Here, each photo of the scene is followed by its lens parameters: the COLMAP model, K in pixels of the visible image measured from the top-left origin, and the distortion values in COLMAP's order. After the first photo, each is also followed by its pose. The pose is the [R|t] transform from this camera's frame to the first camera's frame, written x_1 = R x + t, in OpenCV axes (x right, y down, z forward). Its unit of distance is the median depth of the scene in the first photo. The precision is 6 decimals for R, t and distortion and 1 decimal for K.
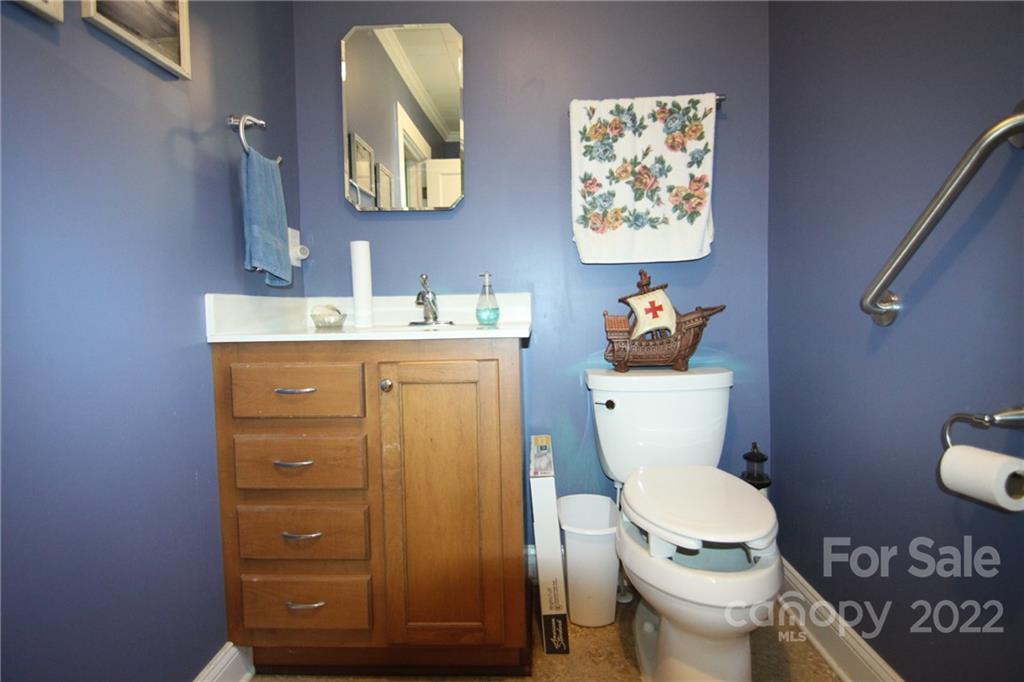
lens RADIAL K [[525.8, 0, 516.4], [0, 525.8, 334.4], [0, 0, 1]] dist [-0.000596, -0.017667]
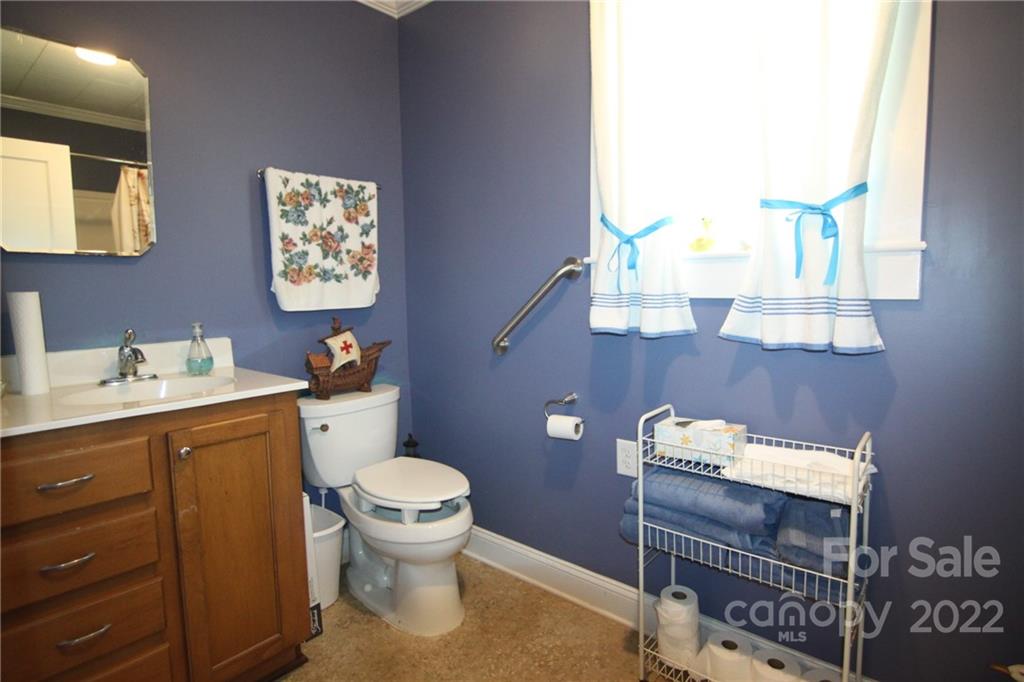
lens RADIAL K [[525.8, 0, 516.4], [0, 525.8, 334.4], [0, 0, 1]] dist [-0.000596, -0.017667]
pose [[0.617323, -0.061266, 0.784320, -0.475271], [0.044749, 0.998083, 0.042744, -0.112676], [-0.785436, 0.008711, 0.618882, -0.115741]]
